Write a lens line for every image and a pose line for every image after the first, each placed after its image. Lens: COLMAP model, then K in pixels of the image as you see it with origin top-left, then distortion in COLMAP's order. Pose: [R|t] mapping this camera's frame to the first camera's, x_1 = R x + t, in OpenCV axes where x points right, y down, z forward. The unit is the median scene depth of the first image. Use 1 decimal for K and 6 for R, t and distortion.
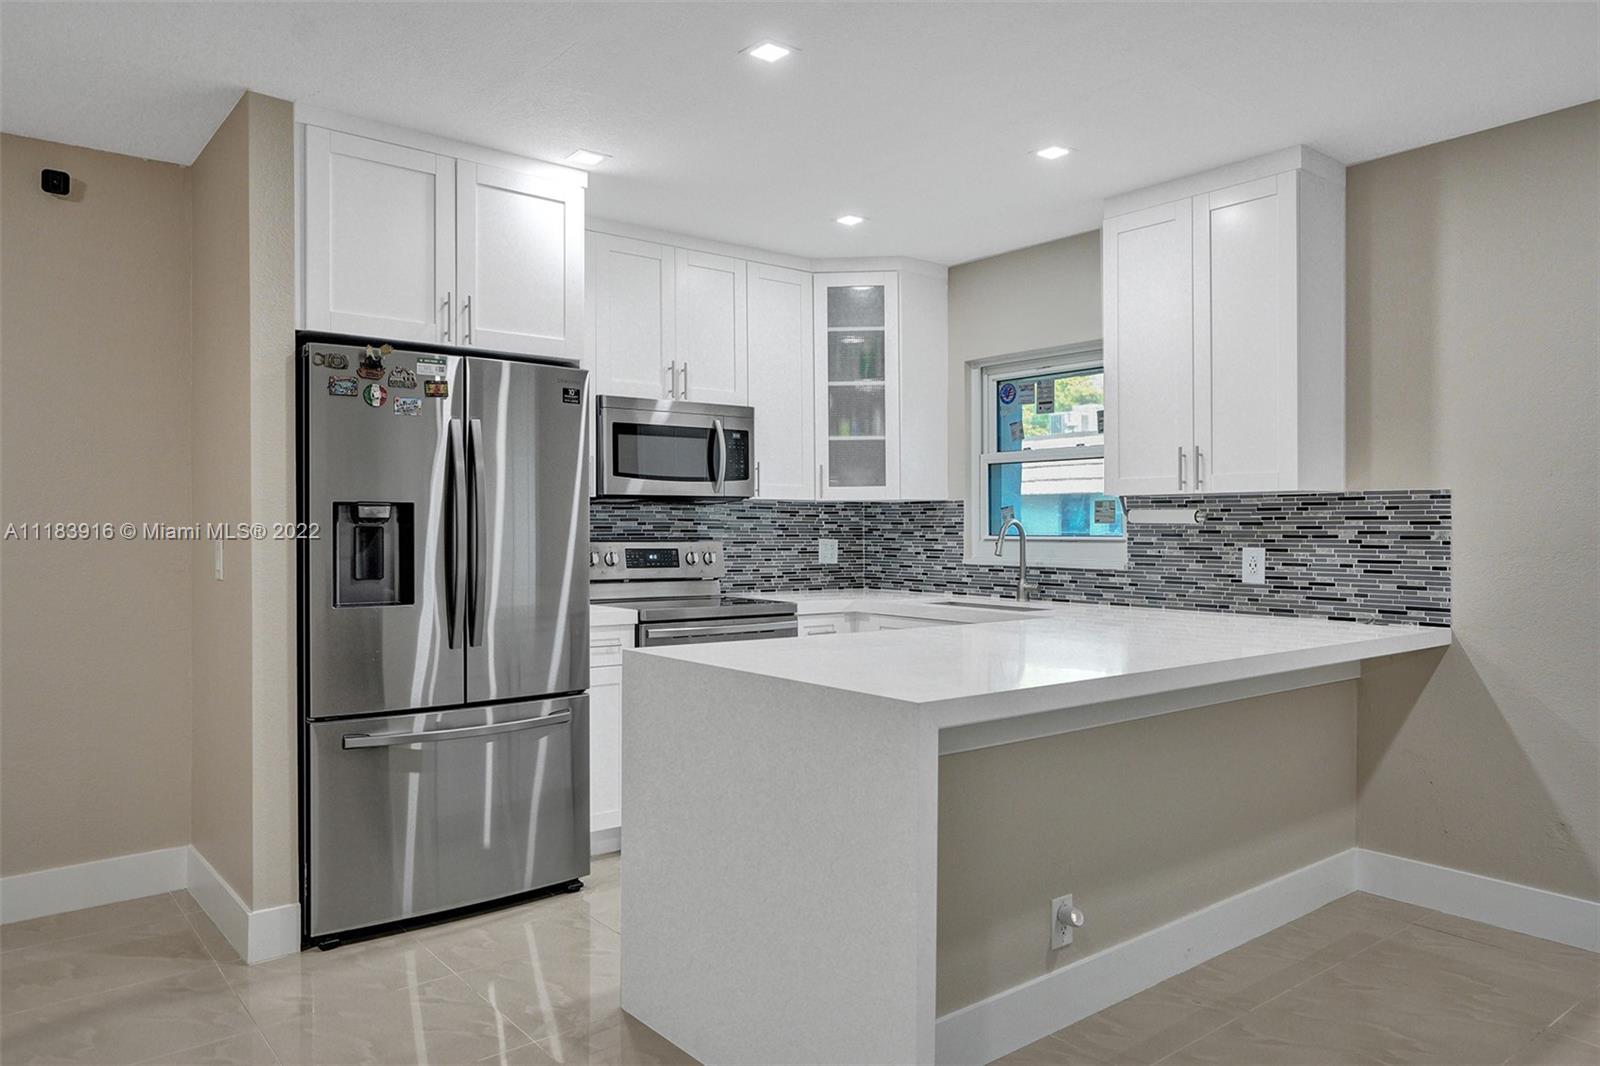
lens RADIAL K [[1076.3, 0, 807.4], [0, 1076.3, 523.1], [0, 0, 1]] dist [-0.012302, 0.035740]
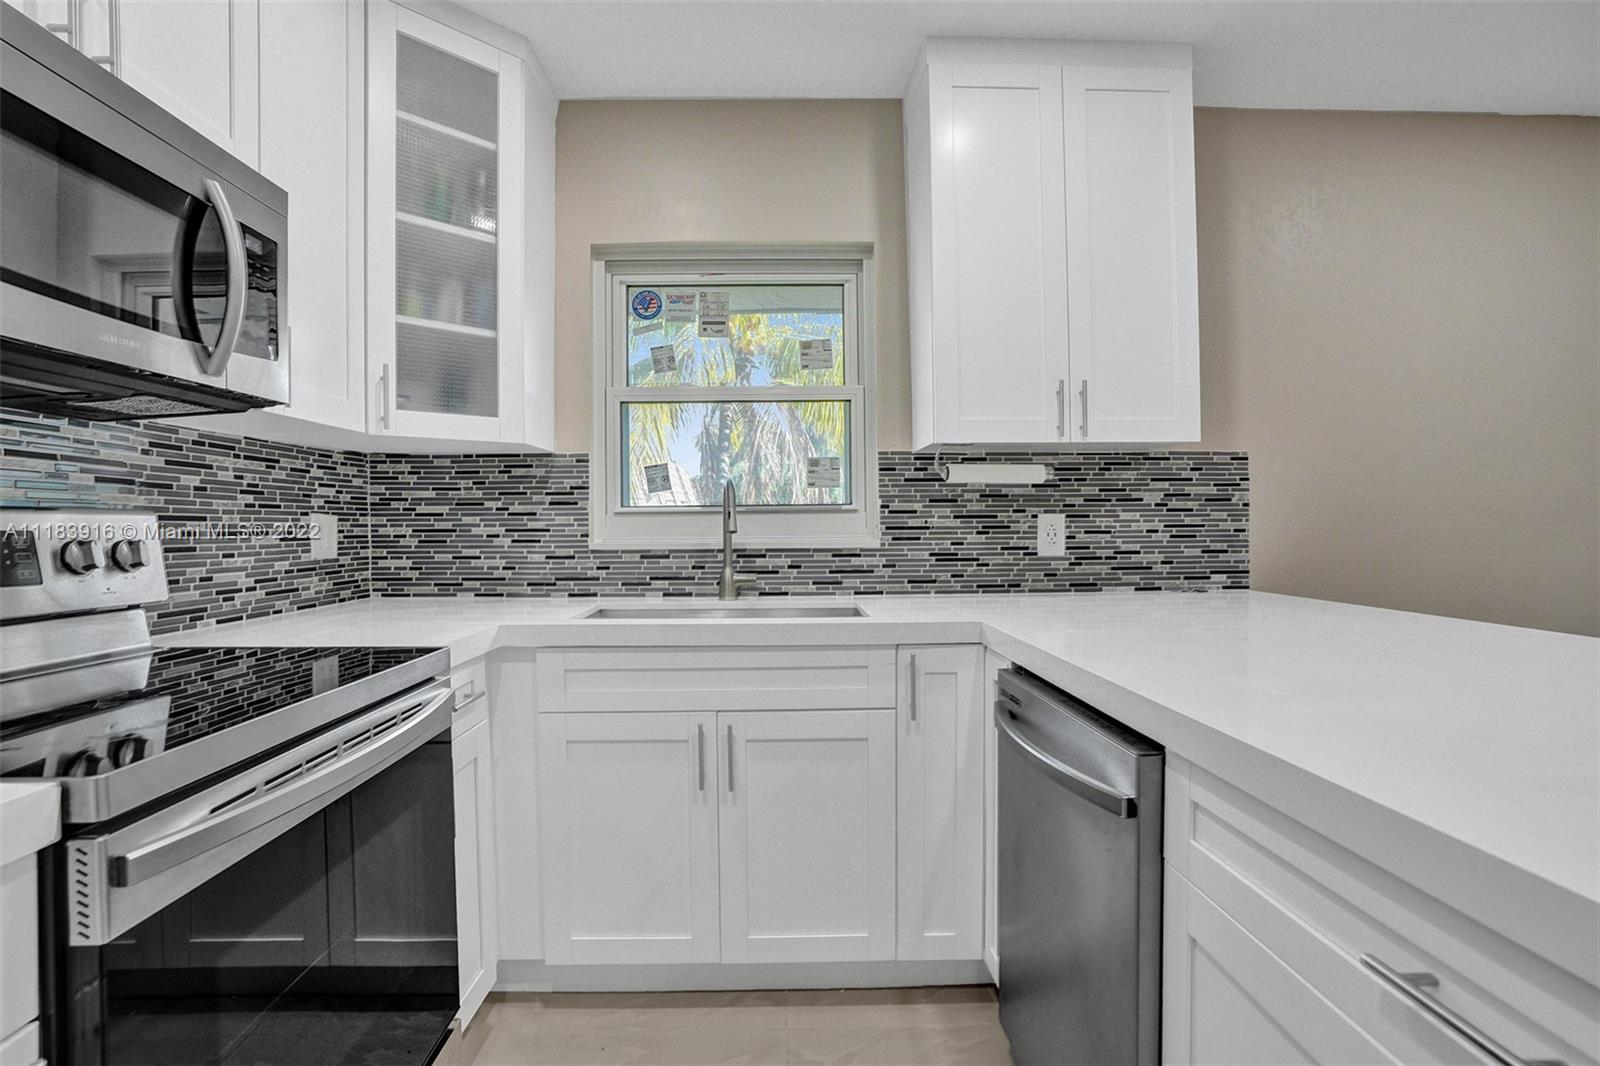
lens RADIAL K [[764.9, 0, 790.1], [0, 764.9, 523.4], [0, 0, 1]] dist [-0.057717, 0.022451]
pose [[0.620953, -0.007625, 0.783811, -0.173197], [0.005971, 0.999970, 0.004998, 0.024308], [-0.783825, 0.001577, 0.620979, 0.734766]]
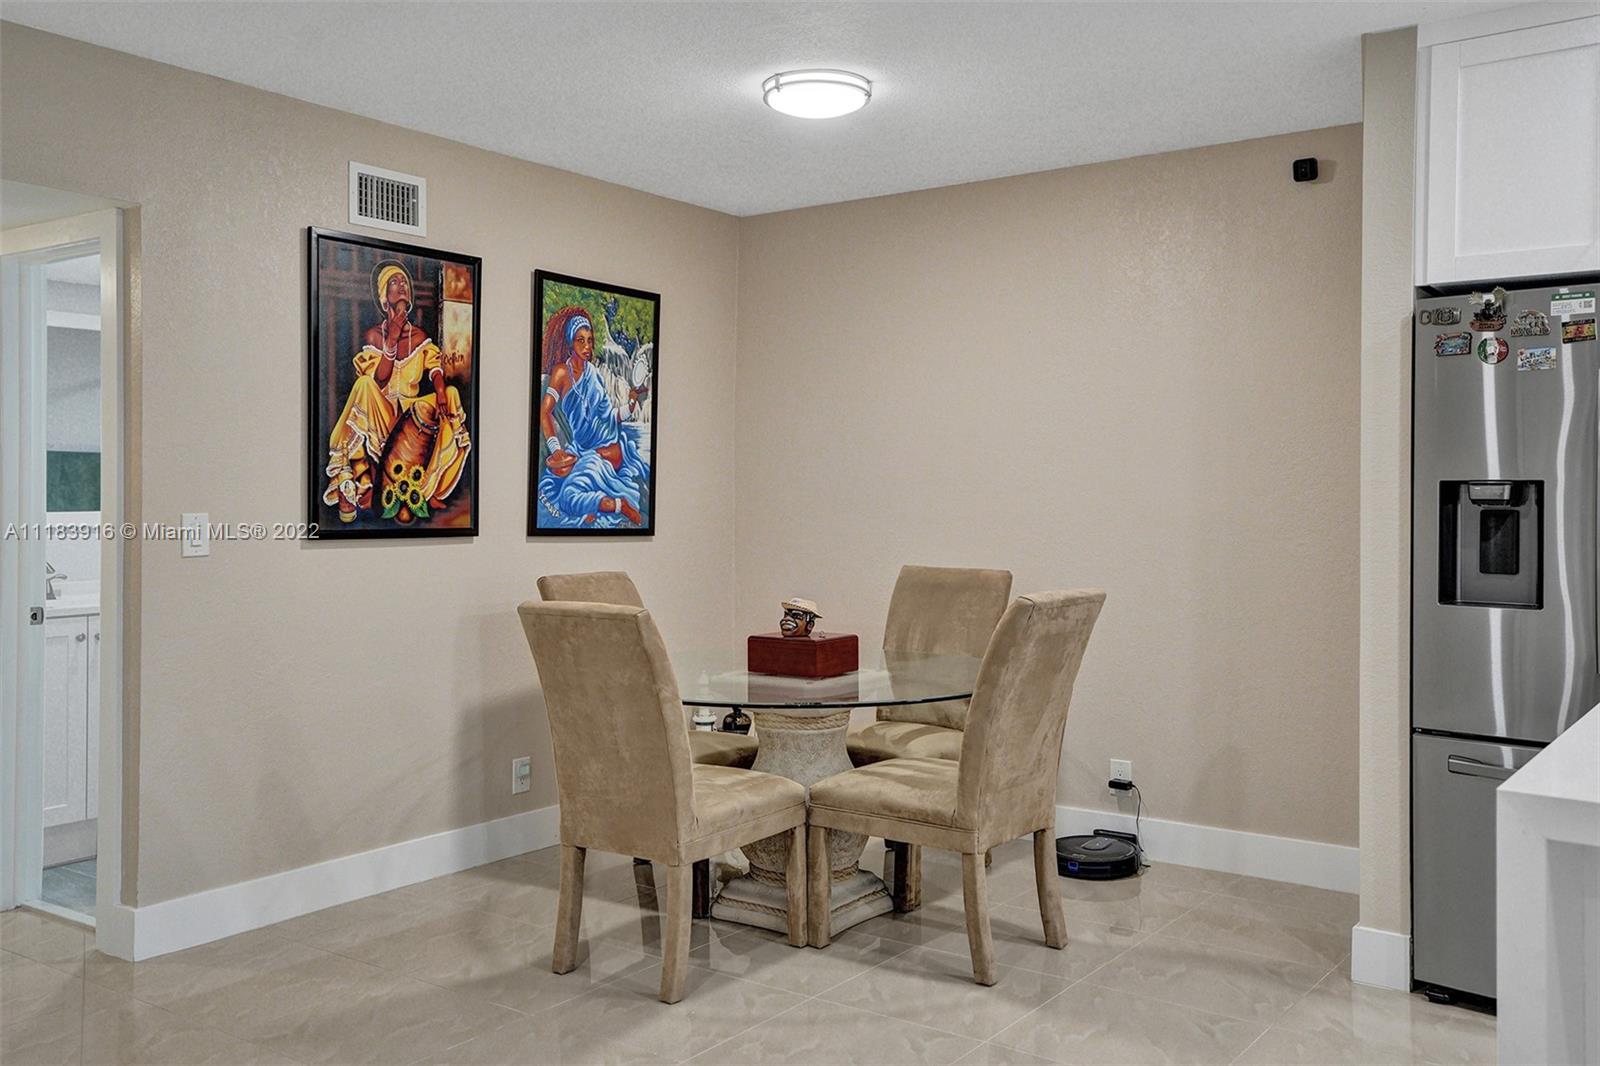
lens RADIAL K [[1397.0, 0, 800.5], [0, 1397.0, 500.9], [0, 0, 1]] dist [0.039980, 0.012632]
pose [[0.261311, 0.003950, -0.965246, 0.370400], [-0.001969, 0.999992, 0.003559, -0.005109], [0.965253, 0.000970, 0.261317, 0.155546]]
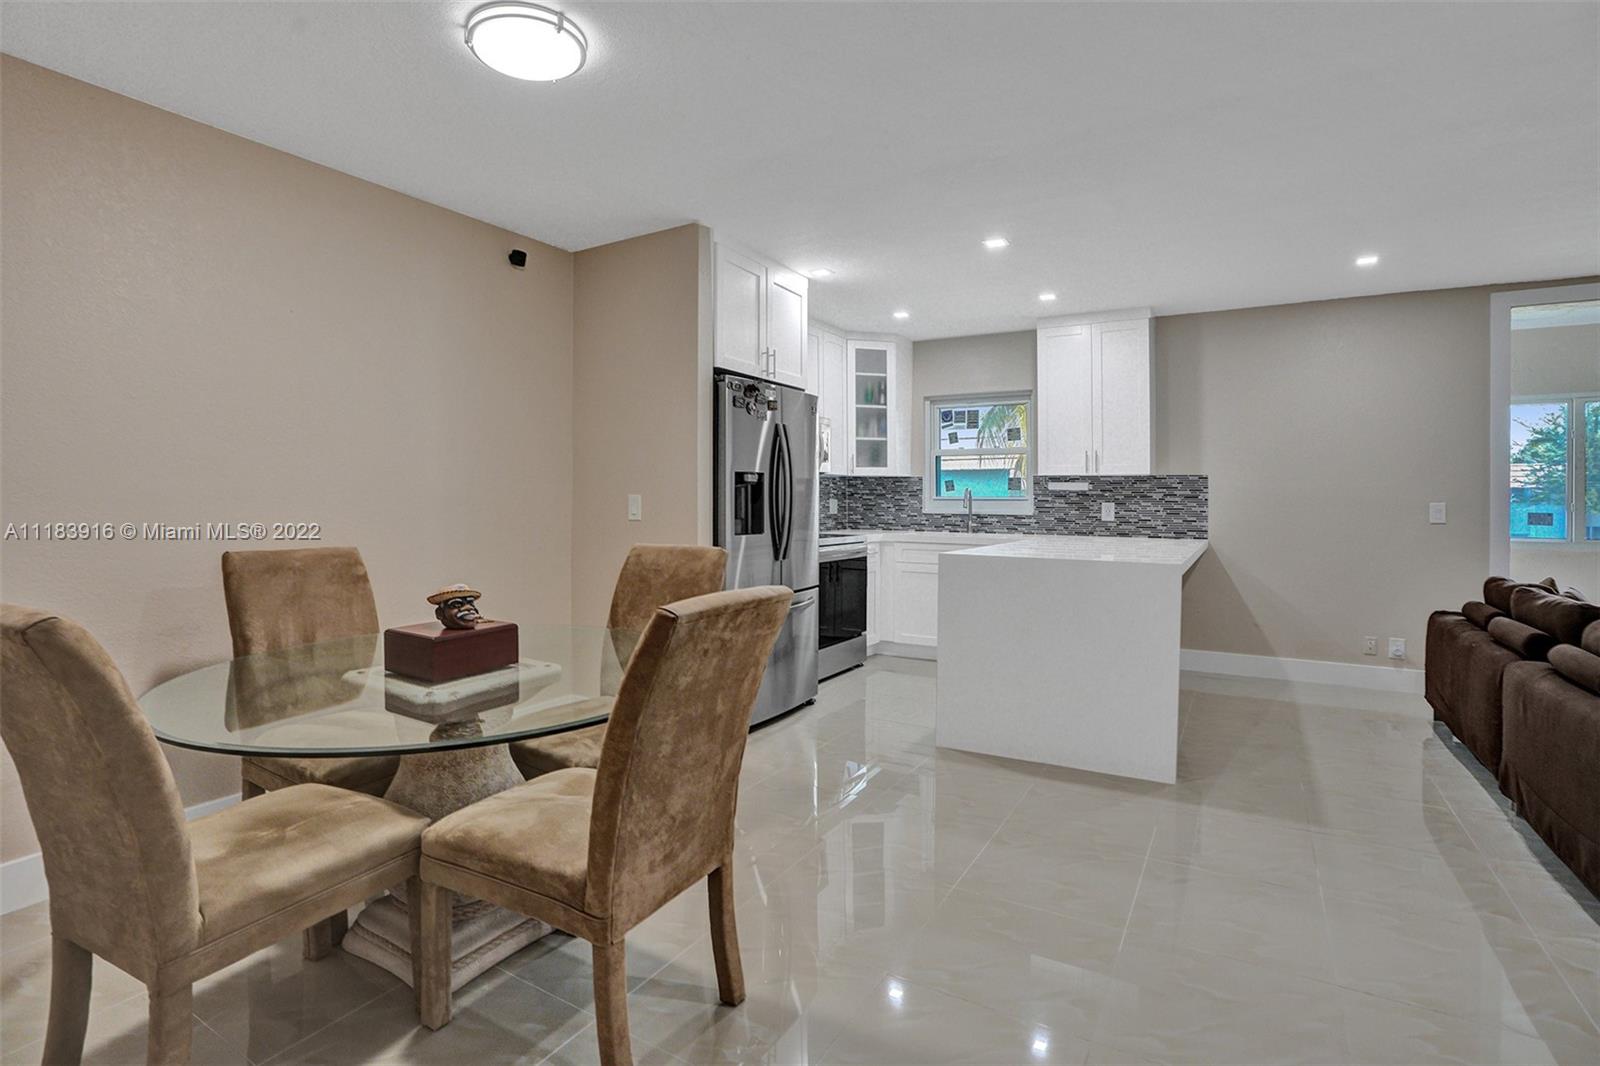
lens RADIAL K [[764.9, 0, 808.9], [0, 764.9, 485.2], [0, 0, 1]] dist [-0.057717, 0.022451]
pose [[0.938640, 0.010591, 0.344736, -0.538015], [-0.006730, 0.999901, -0.012393, 0.010993], [-0.344833, 0.009313, 0.938618, -0.105936]]
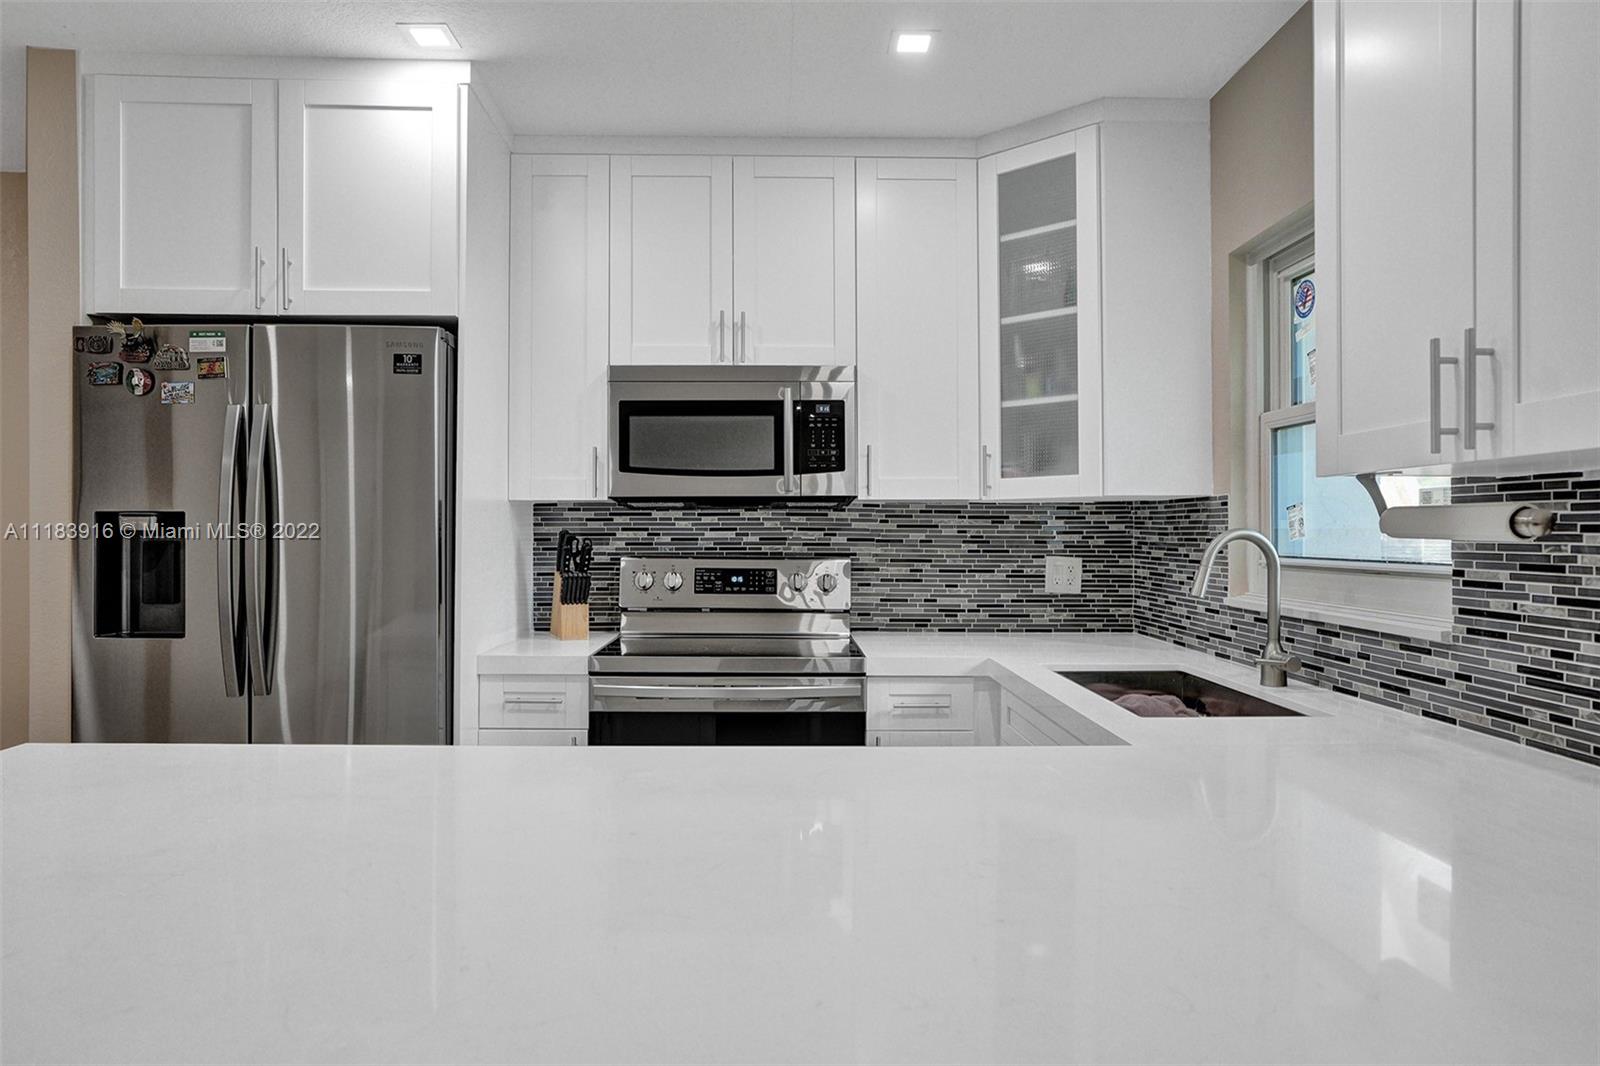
lens RADIAL K [[981.6, 0, 802.4], [0, 981.6, 533.2], [0, 0, 1]] dist [-0.016323, 0.016778]
pose [[0.790913, 0.001717, -0.611926, 0.342224], [0.001347, 0.999989, 0.004546, -0.003958], [0.611927, -0.004420, 0.790902, 0.531795]]
